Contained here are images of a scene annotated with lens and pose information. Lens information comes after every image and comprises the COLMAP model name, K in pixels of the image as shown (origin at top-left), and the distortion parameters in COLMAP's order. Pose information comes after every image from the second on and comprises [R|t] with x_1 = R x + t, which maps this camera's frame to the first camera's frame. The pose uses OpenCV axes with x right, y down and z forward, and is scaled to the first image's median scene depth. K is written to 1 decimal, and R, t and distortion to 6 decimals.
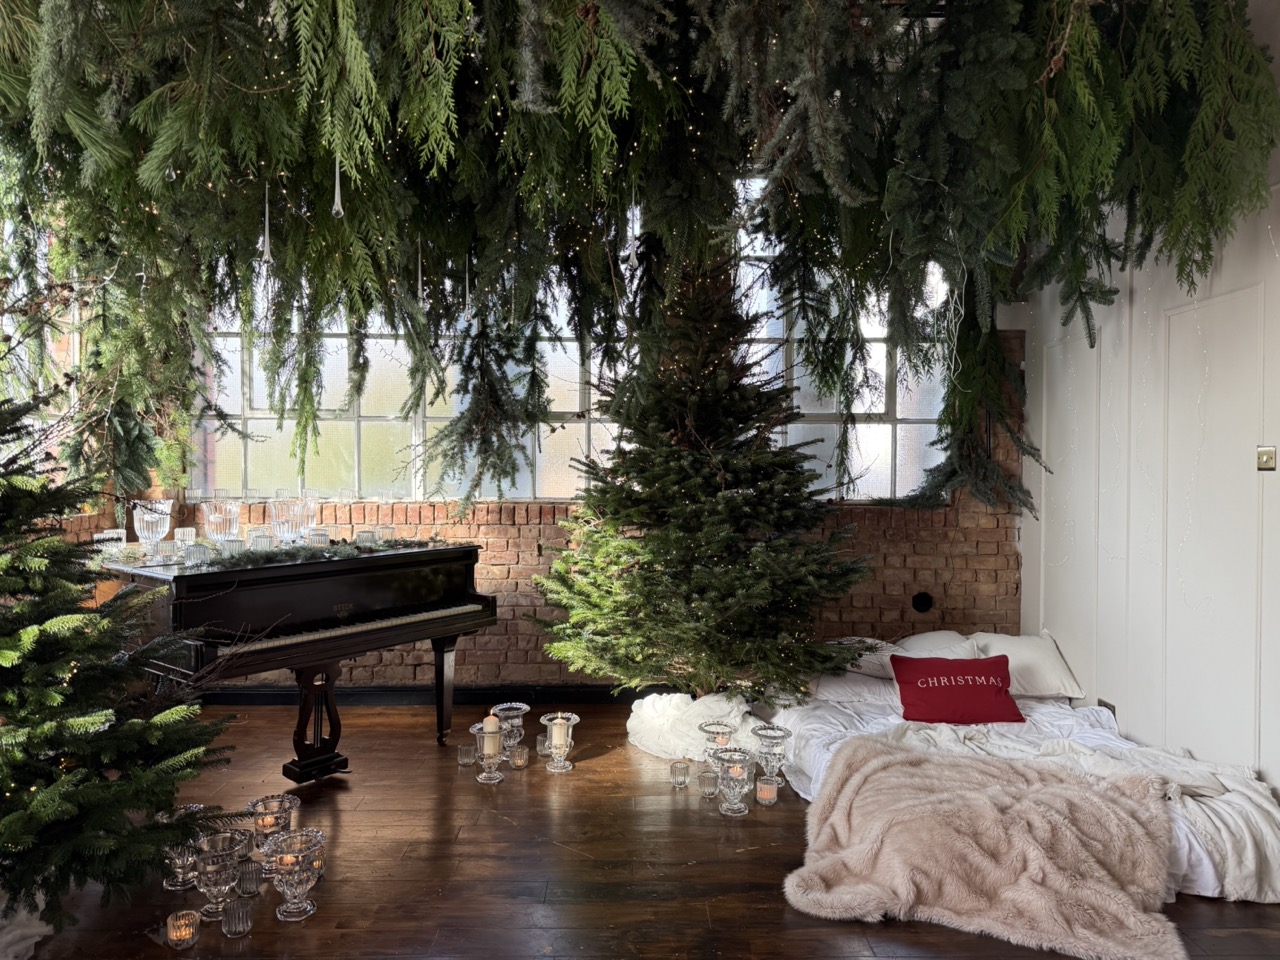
lens RADIAL K [[878.8, 0, 641.8], [0, 878.8, 491.1], [0, 0, 1]] dist [0.025583, -0.040364]
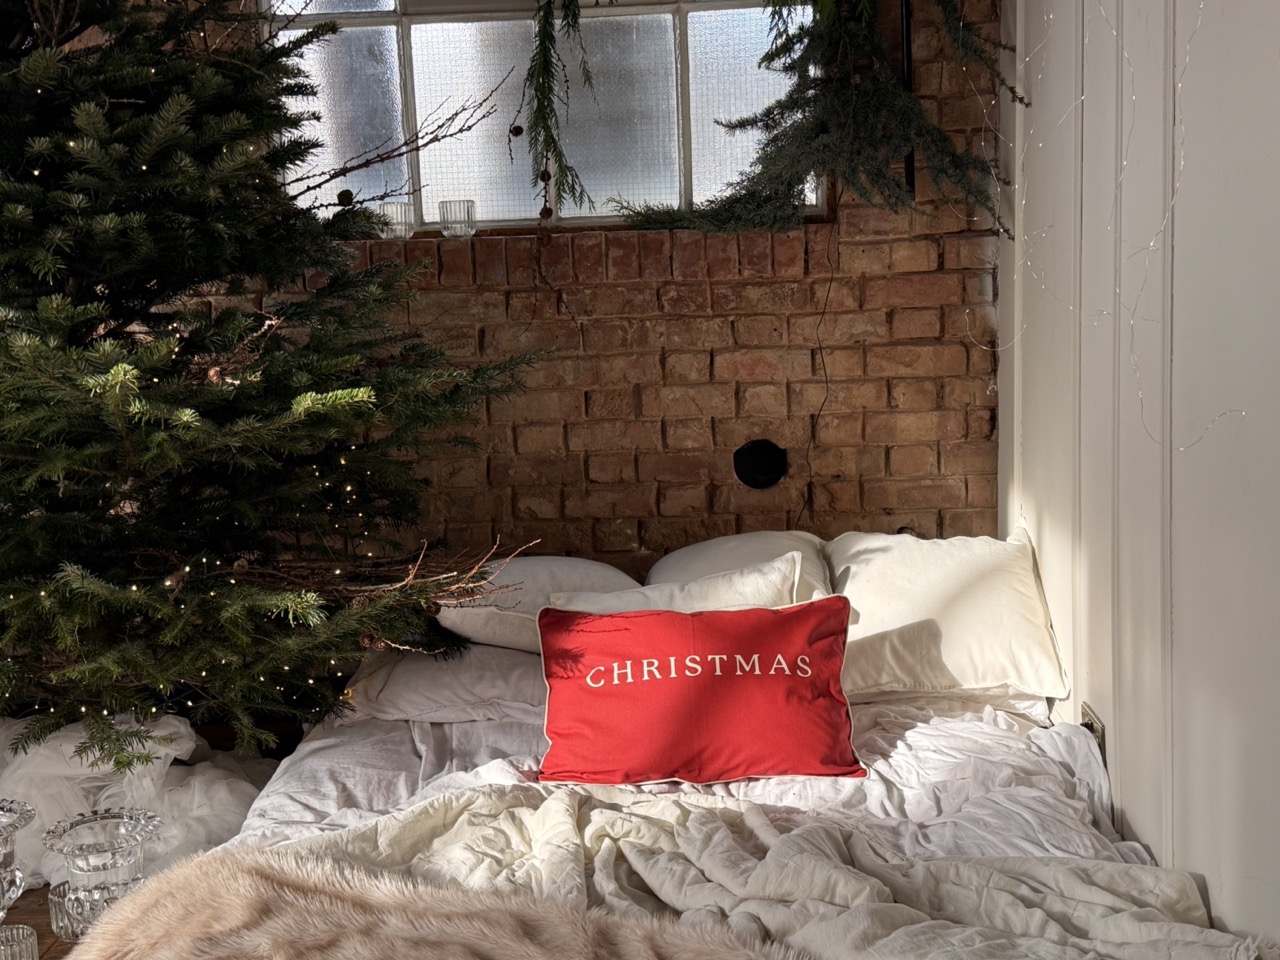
lens RADIAL K [[1543.7, 0, 658.7], [0, 1543.7, 503.8], [0, 0, 1]] dist [0.082547, 0.000000]
pose [[0.996630, -0.030356, -0.076202, 0.387902], [0.040699, 0.989584, 0.138083, 0.052060], [0.071217, -0.140719, 0.987485, 0.344498]]
